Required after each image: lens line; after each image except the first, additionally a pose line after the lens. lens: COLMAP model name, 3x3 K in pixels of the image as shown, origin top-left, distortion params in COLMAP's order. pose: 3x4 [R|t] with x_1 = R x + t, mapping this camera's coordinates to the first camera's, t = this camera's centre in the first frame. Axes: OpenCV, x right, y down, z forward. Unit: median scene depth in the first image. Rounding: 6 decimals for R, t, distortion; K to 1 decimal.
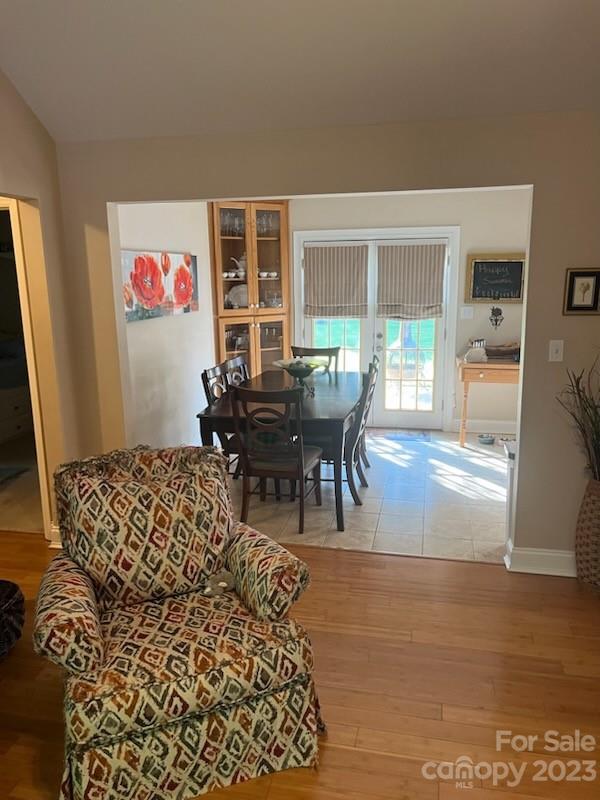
lens RADIAL K [[605.1, 0, 298.4], [0, 605.1, 404.9], [0, 0, 1]] dist [0.011032, -0.043518]
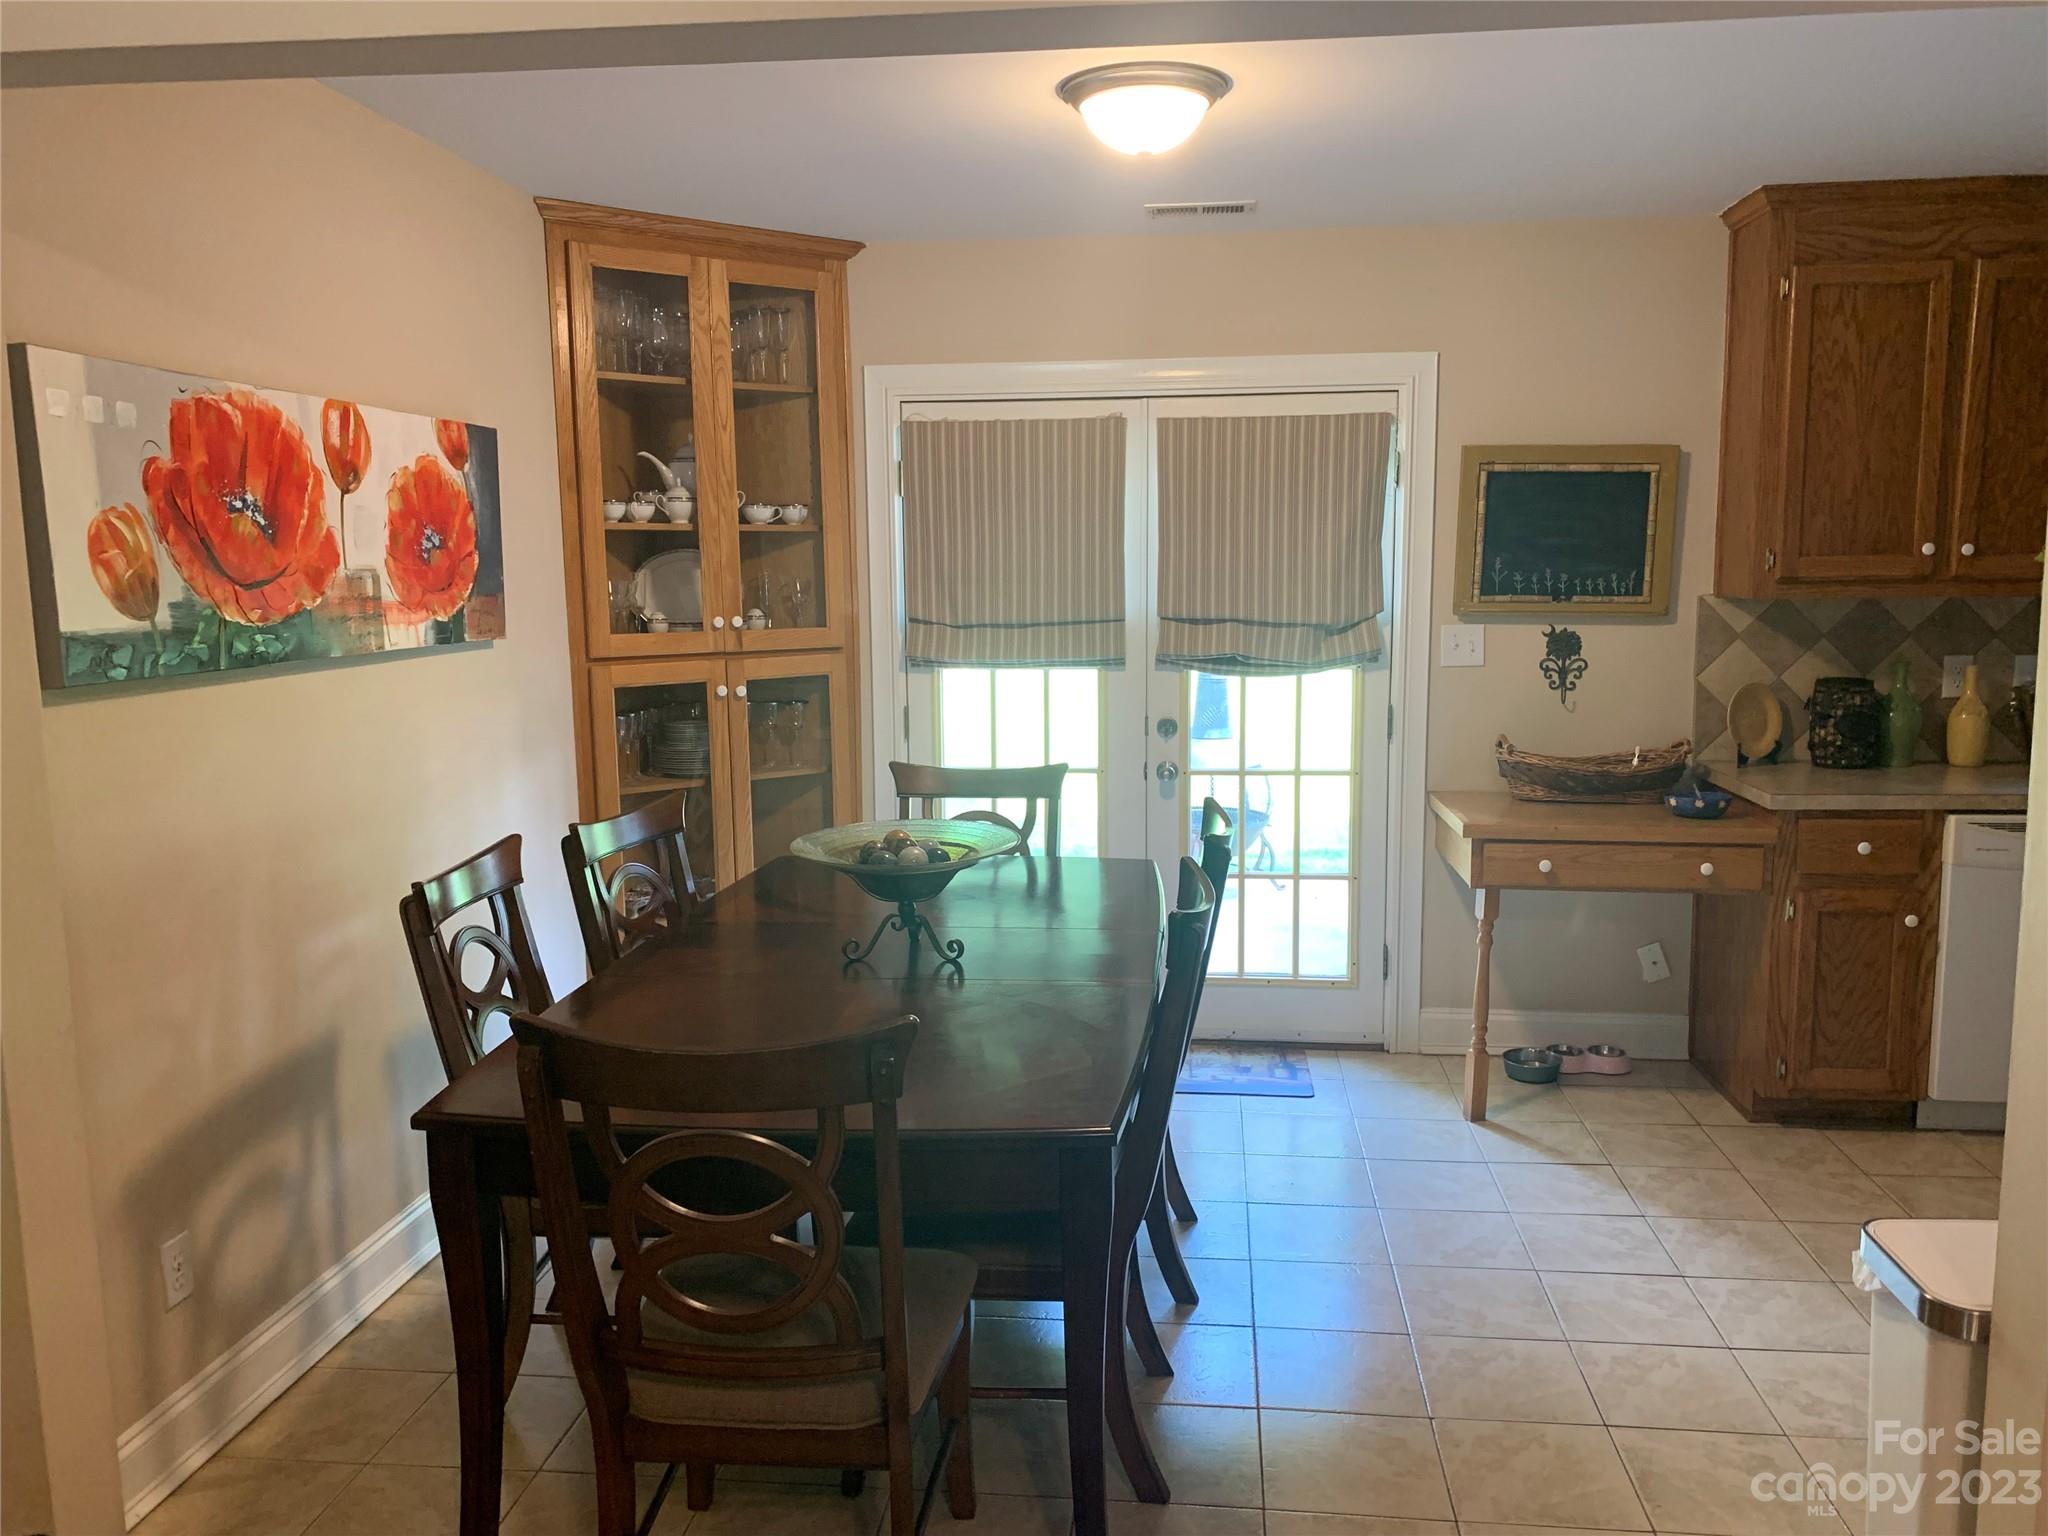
lens RADIAL K [[1554.8, 0, 1036.7], [0, 1554.8, 768.8], [0, 0, 1]] dist [-0.005825, -0.003023]
pose [[0.994706, -0.008235, 0.102427, -0.004243], [0.016319, 0.996793, -0.078337, -0.038502], [-0.101454, 0.079594, 0.991651, 0.289114]]
